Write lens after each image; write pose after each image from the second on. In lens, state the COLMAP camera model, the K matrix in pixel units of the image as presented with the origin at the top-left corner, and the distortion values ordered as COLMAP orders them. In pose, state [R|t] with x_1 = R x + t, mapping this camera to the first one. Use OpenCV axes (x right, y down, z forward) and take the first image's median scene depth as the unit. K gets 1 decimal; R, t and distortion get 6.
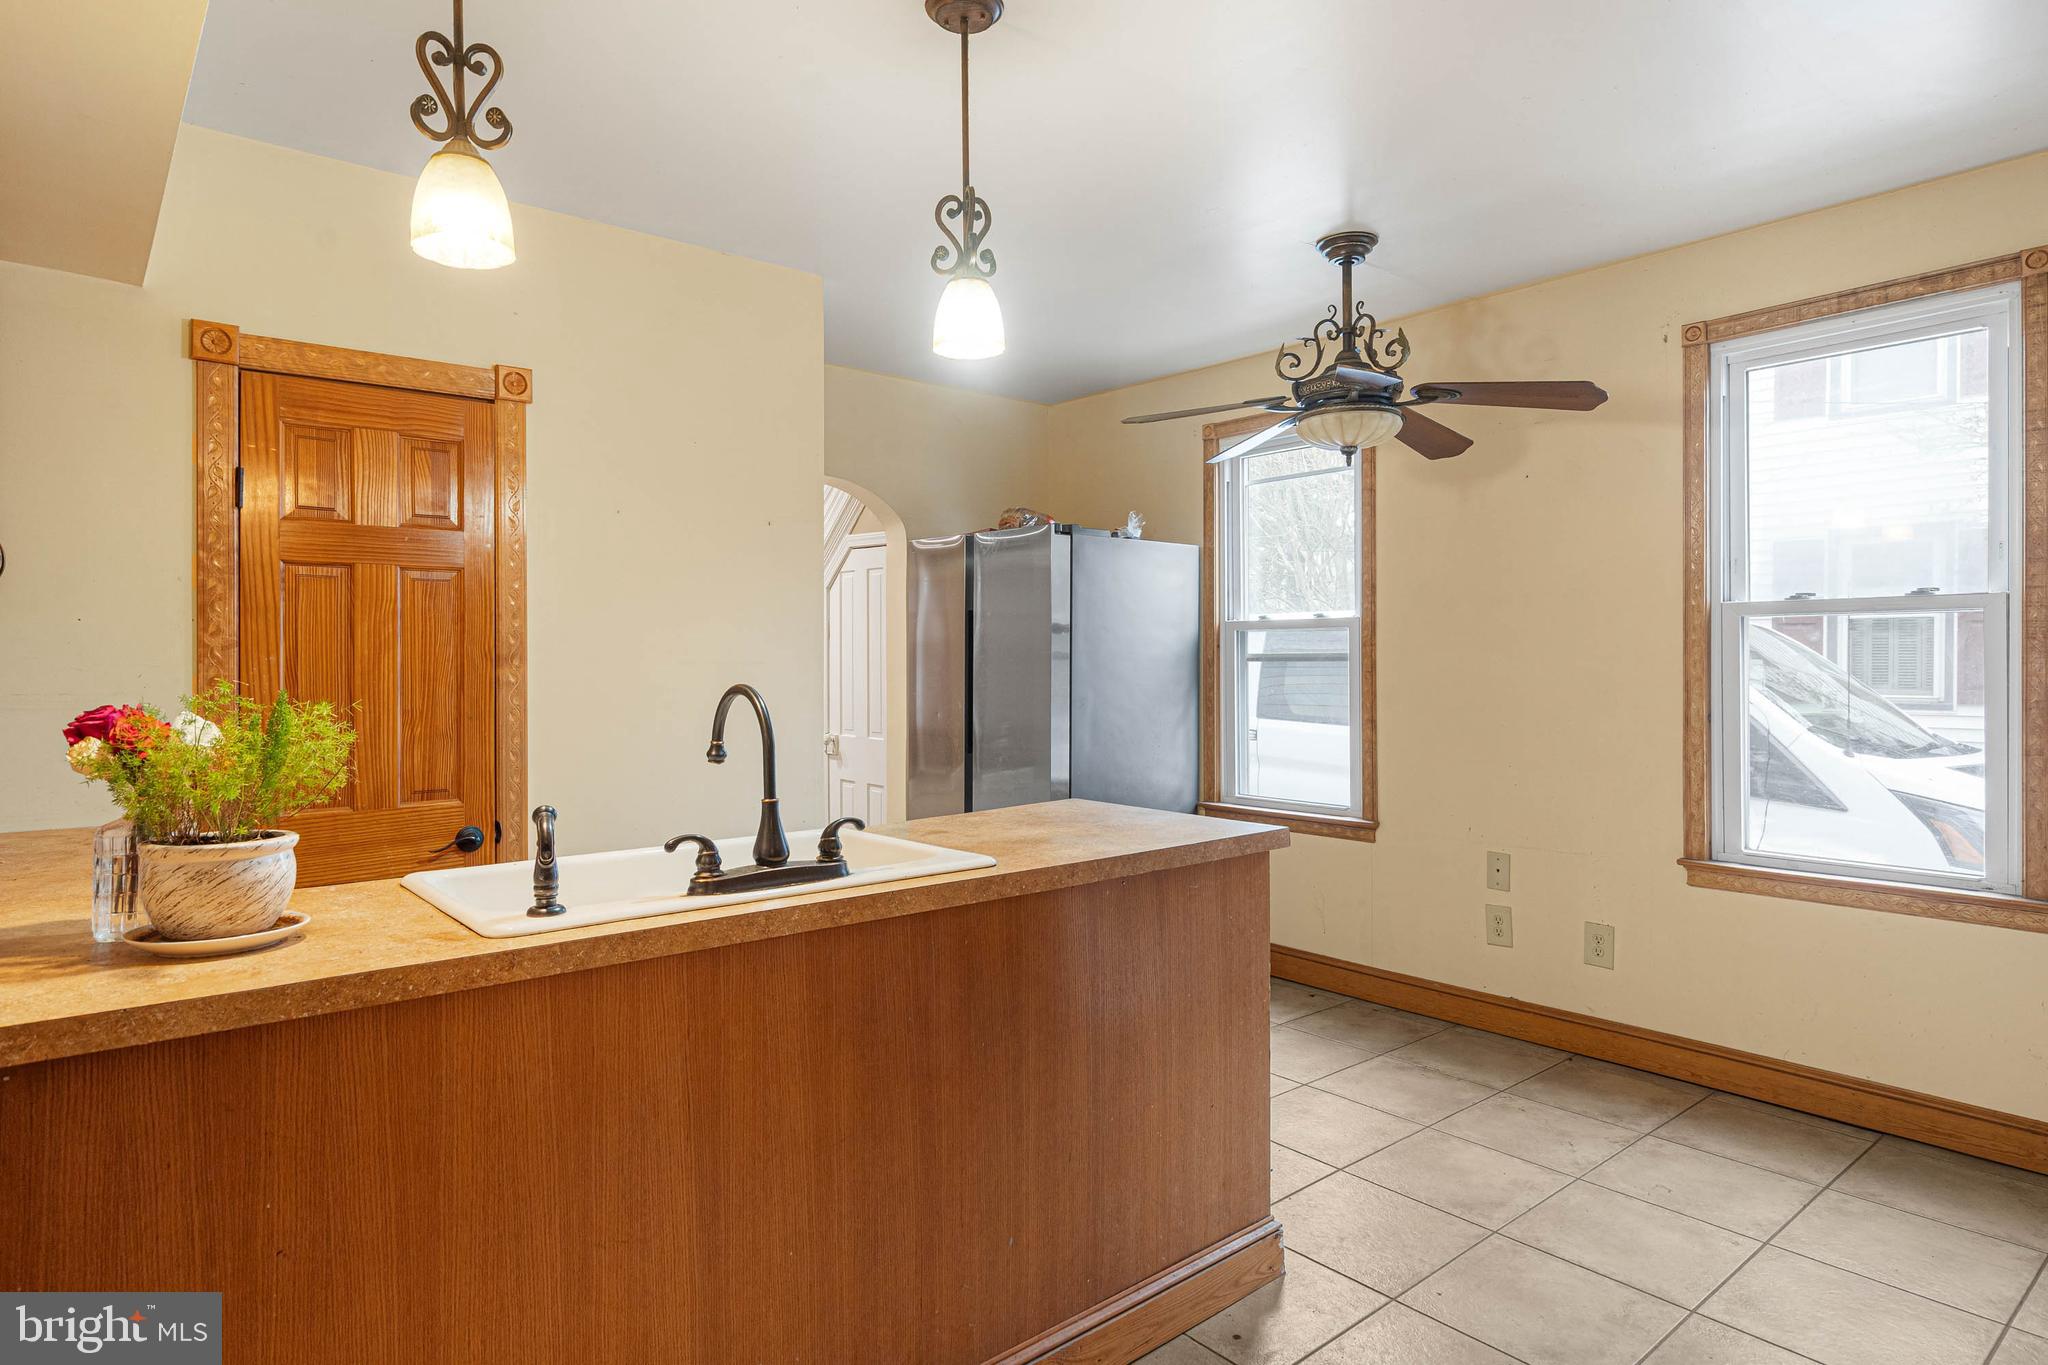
lens RADIAL K [[1121.0, 0, 1073.3], [0, 1121.0, 668.6], [0, 0, 1]] dist [0.000675, 0.002942]
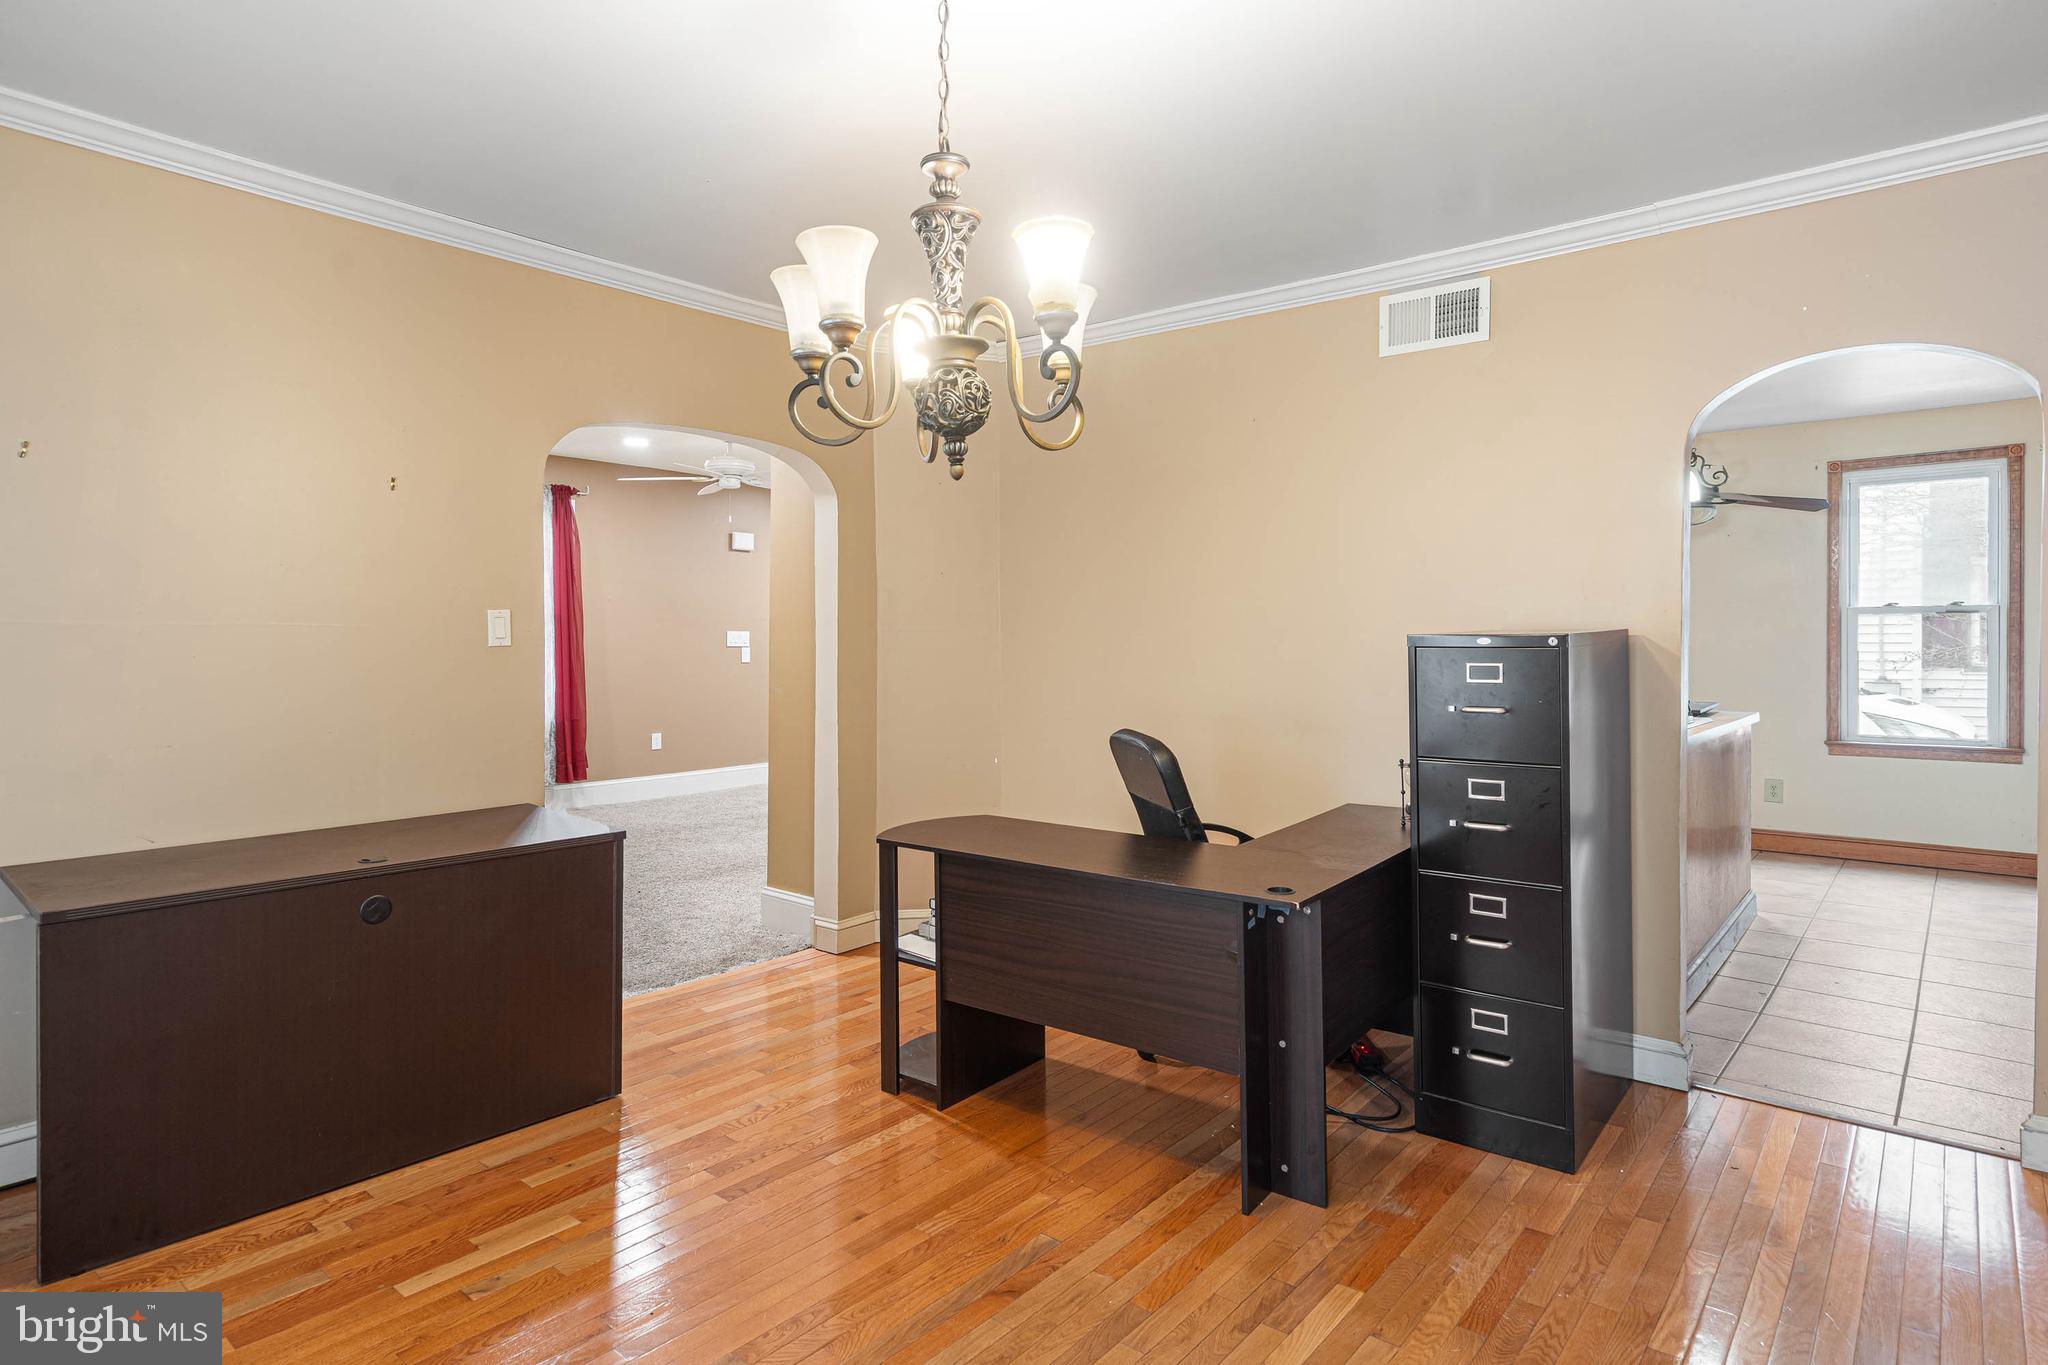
lens RADIAL K [[1121.0, 0, 1041.5], [0, 1121.0, 657.6], [0, 0, 1]] dist [0.000675, 0.002942]
pose [[0.987398, 0.002348, 0.158242, -1.285359], [-0.003139, 0.999984, 0.004749, 0.027300], [-0.158228, -0.005186, 0.987389, -0.804423]]
